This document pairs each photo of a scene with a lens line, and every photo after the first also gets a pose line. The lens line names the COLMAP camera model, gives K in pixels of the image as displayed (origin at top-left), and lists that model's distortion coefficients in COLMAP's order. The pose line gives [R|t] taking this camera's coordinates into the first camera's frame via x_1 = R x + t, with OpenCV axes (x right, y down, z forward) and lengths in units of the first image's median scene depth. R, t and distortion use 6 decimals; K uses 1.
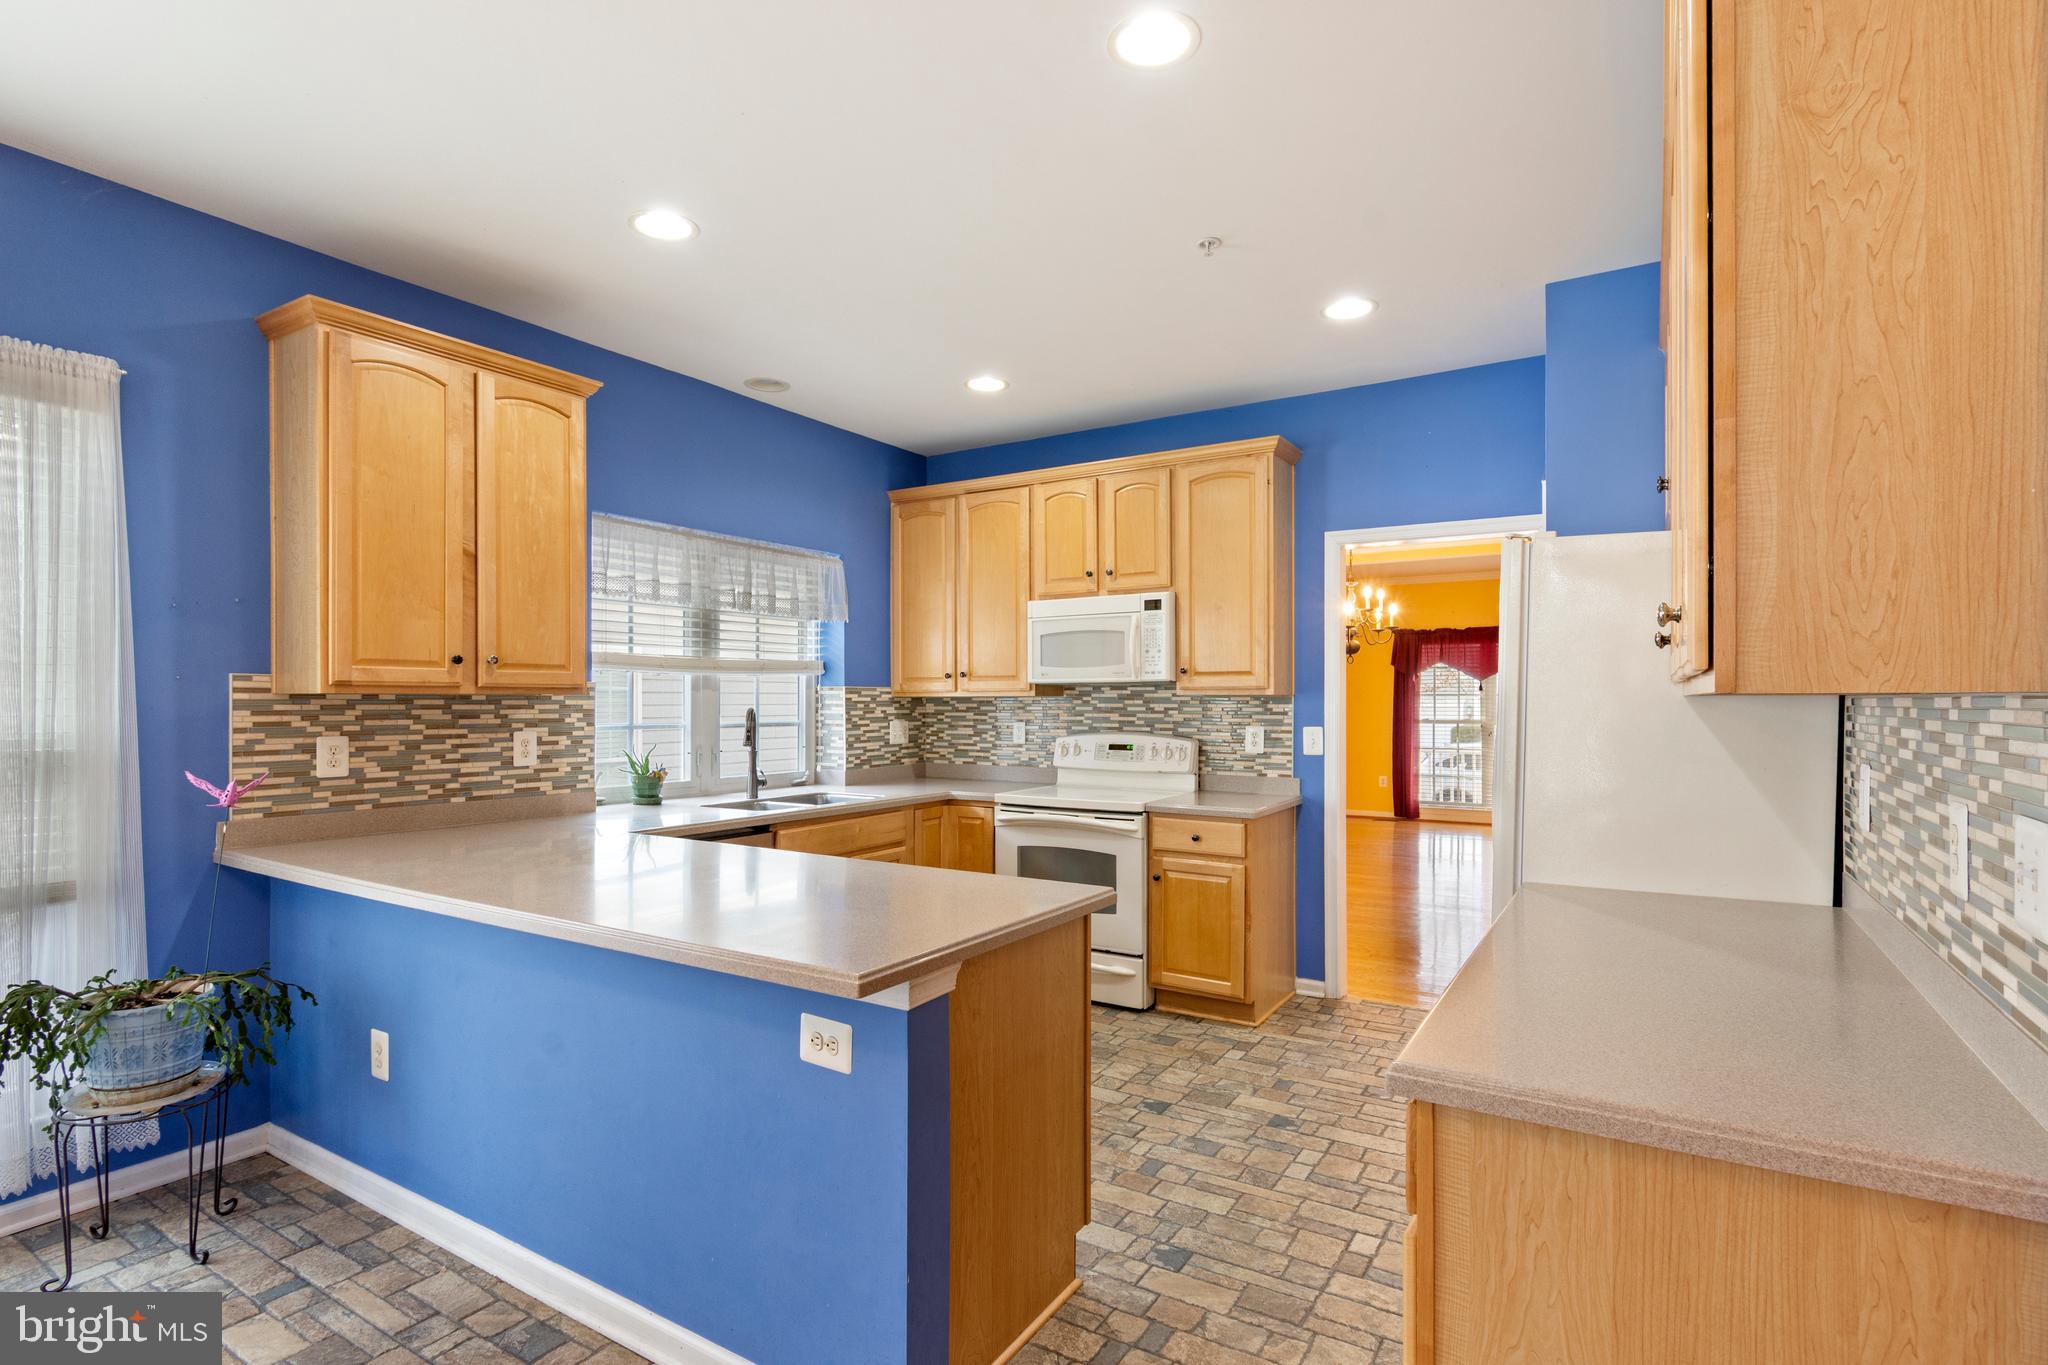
lens RADIAL K [[998.9, 0, 1013.8], [0, 998.9, 683.4], [0, 0, 1]] dist [0.000685, 0.000092]
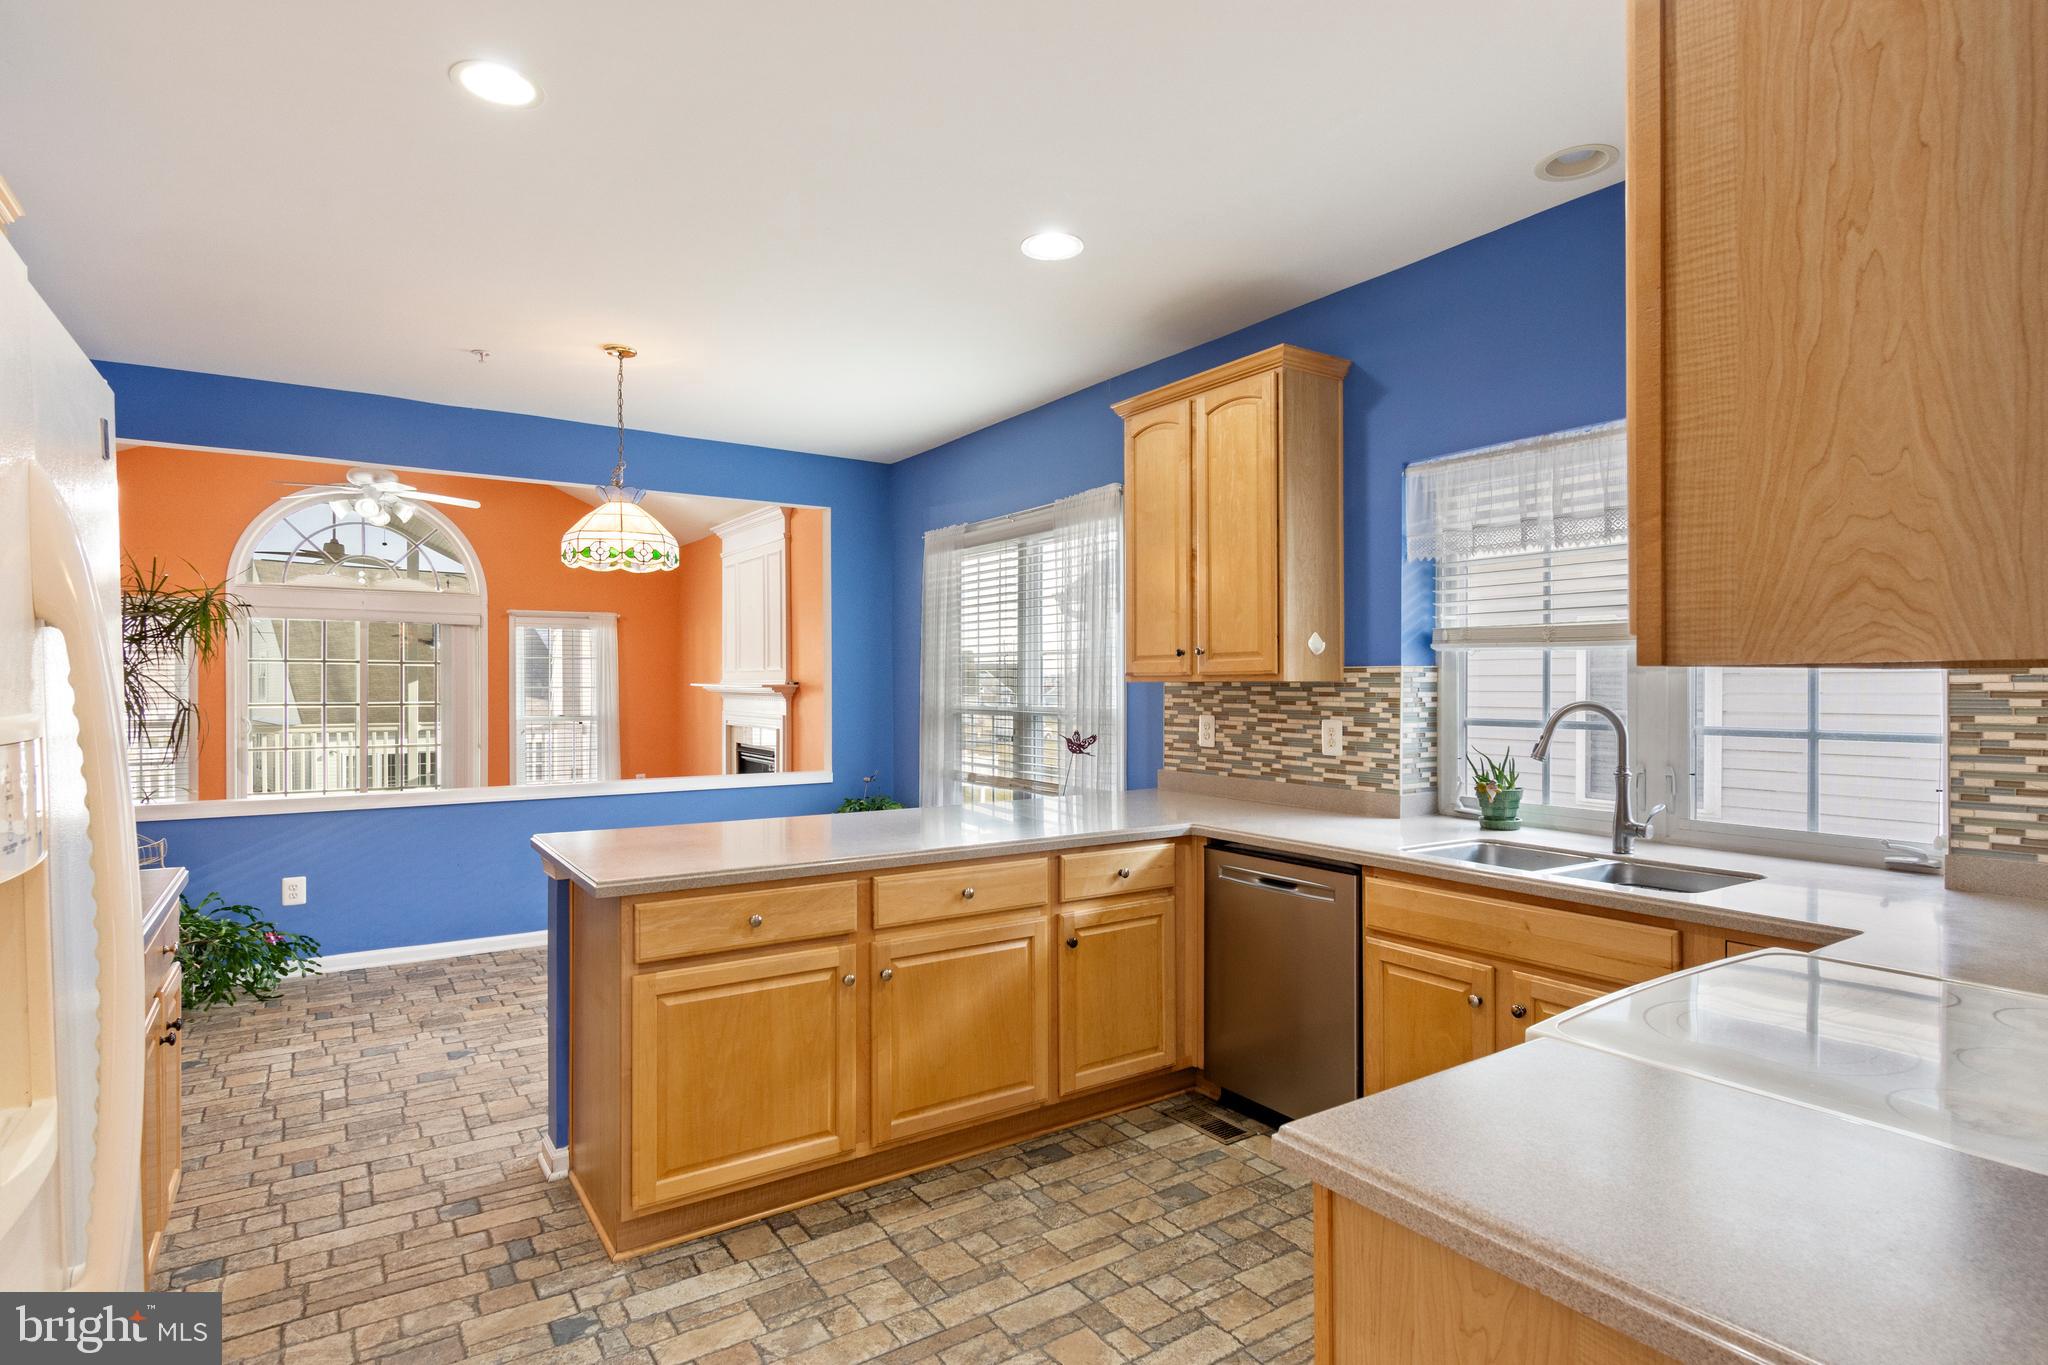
lens RADIAL K [[1059.2, 0, 1052.2], [0, 1059.2, 677.2], [0, 0, 1]] dist [0.001092, 0.001477]
pose [[-0.383629, -0.002200, -0.923484, 0.549960], [0.019159, 0.999763, -0.010341, 0.012163], [0.923288, -0.021660, -0.383496, 1.127149]]
